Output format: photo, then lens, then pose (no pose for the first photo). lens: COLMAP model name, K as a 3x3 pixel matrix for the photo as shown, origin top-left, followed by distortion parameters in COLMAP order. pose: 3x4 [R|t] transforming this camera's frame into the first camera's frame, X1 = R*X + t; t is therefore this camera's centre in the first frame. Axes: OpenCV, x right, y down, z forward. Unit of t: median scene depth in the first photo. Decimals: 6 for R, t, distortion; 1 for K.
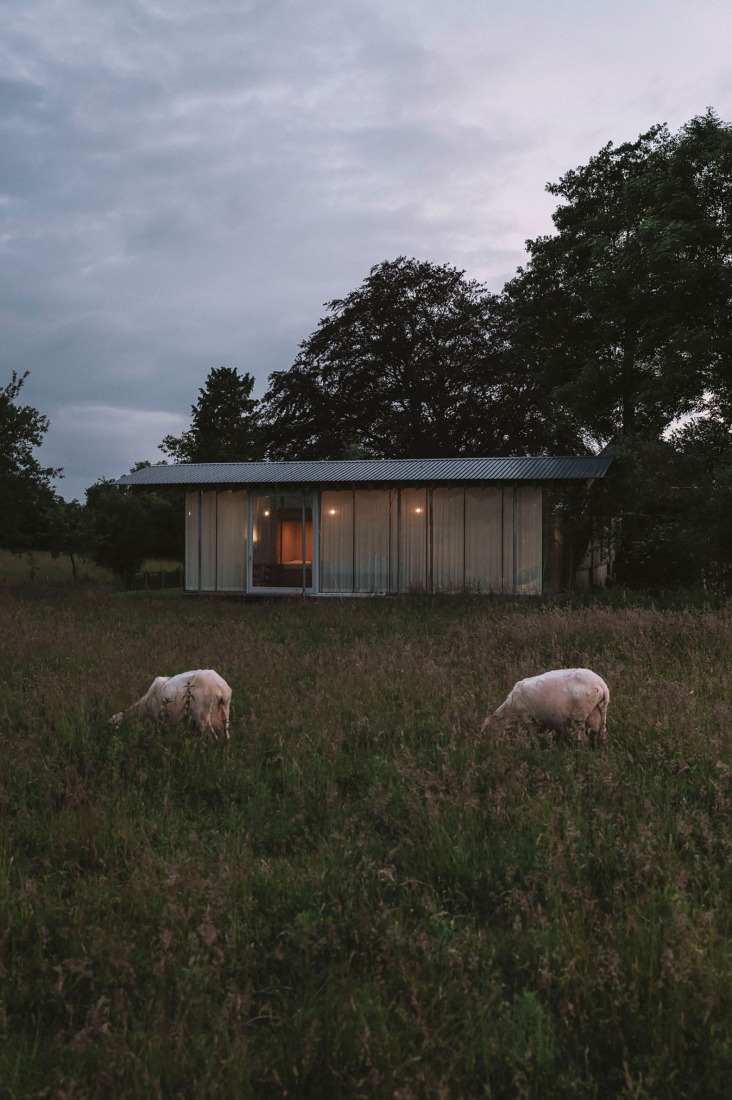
lens RADIAL K [[1423.8, 0, 366.0], [0, 1423.8, 550.0], [0, 0, 1]] dist [-0.119450, 0.005225]
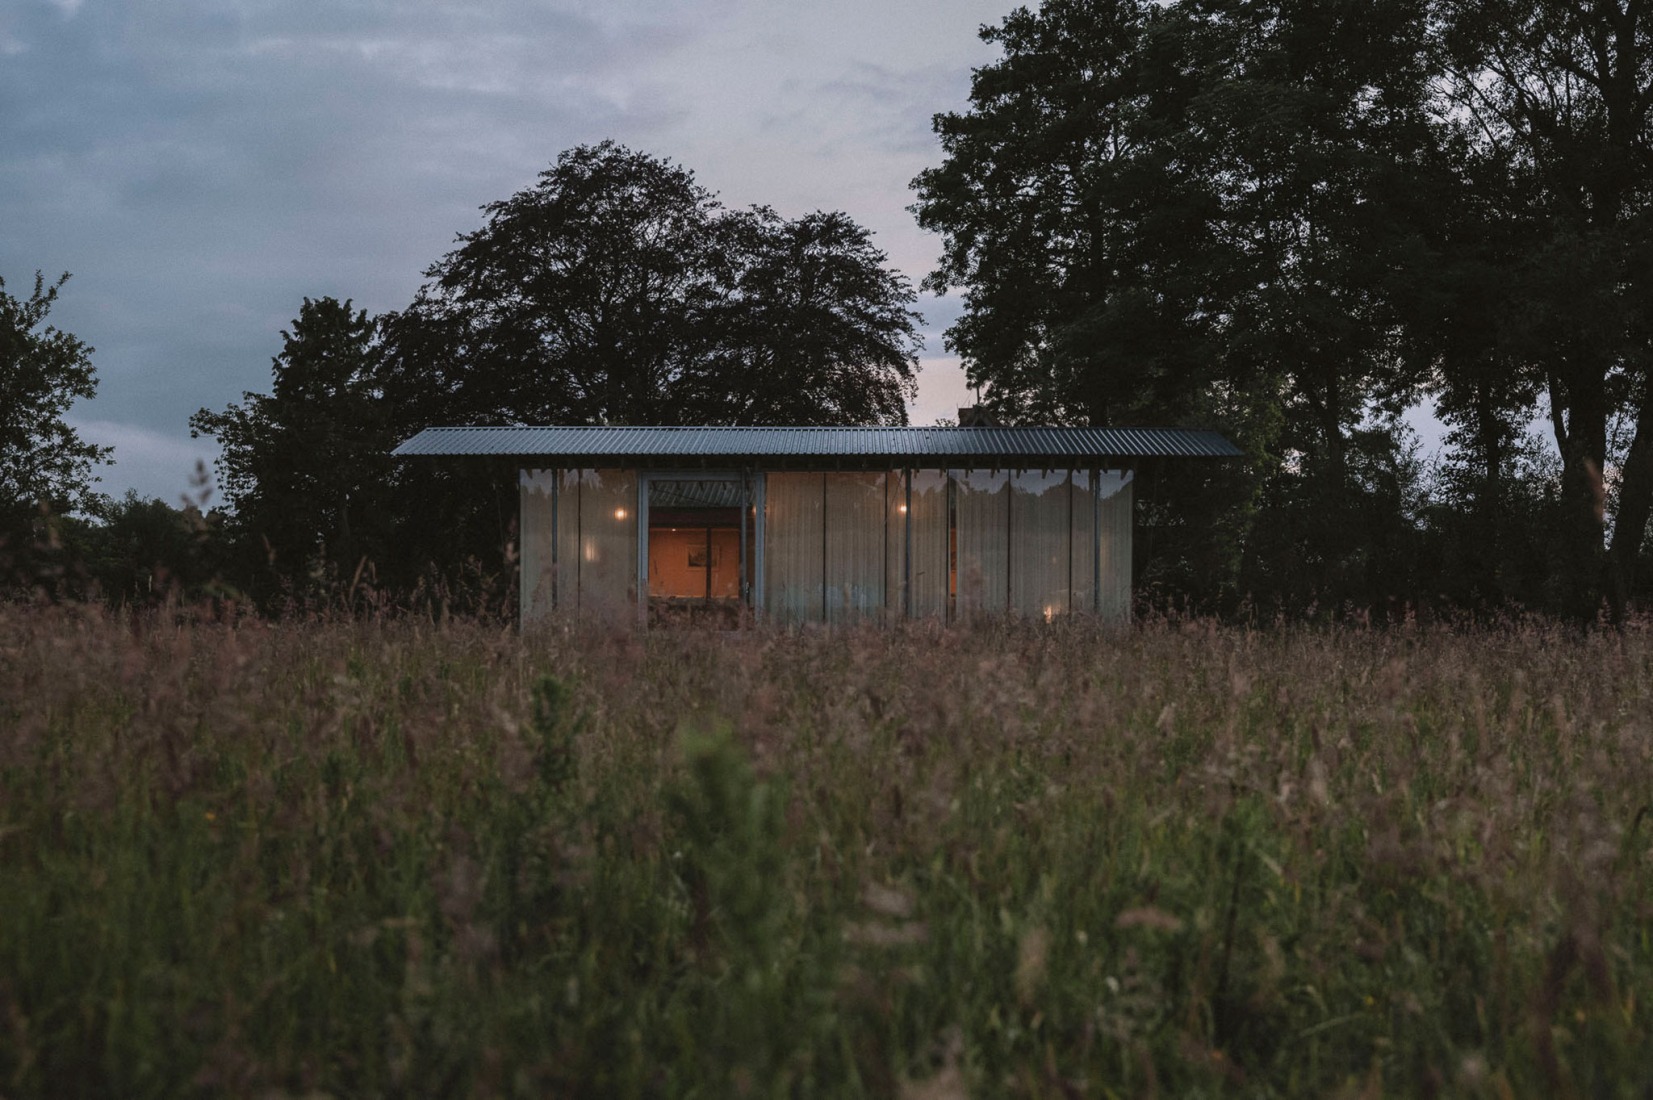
lens RADIAL K [[2112.9, 0, 826.5], [0, 2112.9, 550.0], [0, 0, 1]] dist [0.123842, 0.021336]
pose [[0.953663, 0.013677, 0.300566, -0.167939], [-0.001534, 0.999174, -0.040598, 0.016205], [-0.300873, 0.038256, 0.952896, 0.065789]]
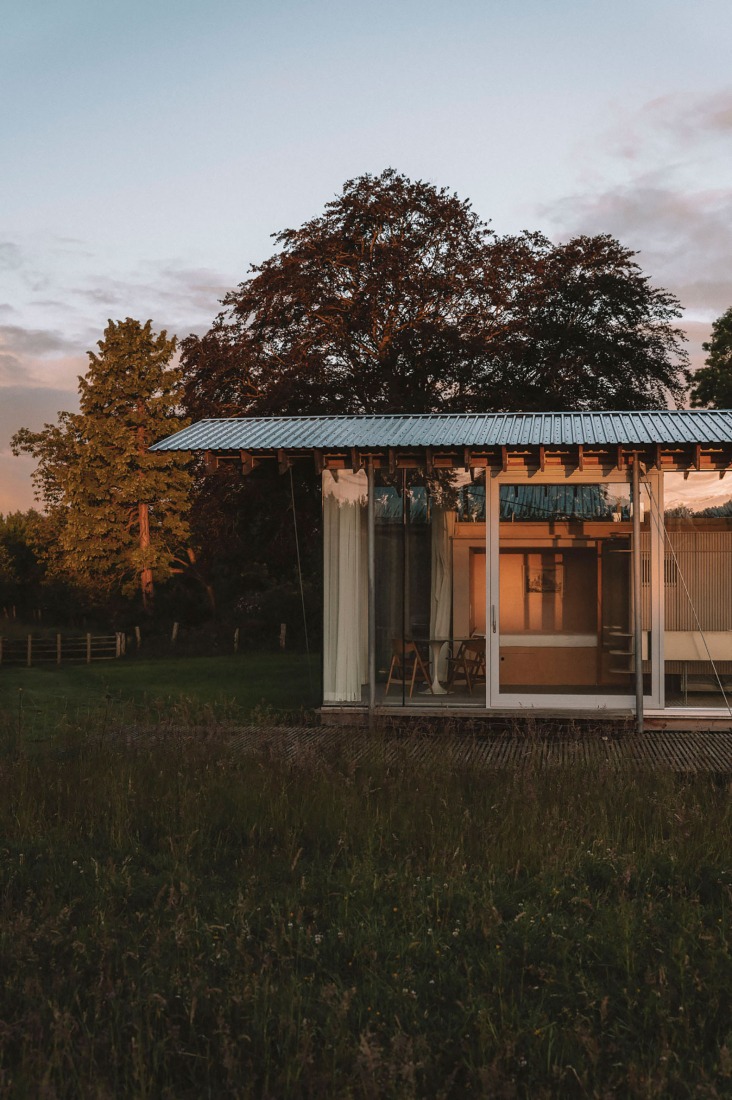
lens RADIAL K [[1406.1, 0, 366.0], [0, 1406.1, 550.0], [0, 0, 1]] dist [0.123842, 0.021336]
pose [[0.978062, 0.007908, 0.208165, -0.126921], [-0.000857, 0.999423, -0.033942, -0.002269], [-0.208314, 0.033019, 0.977505, 0.349639]]
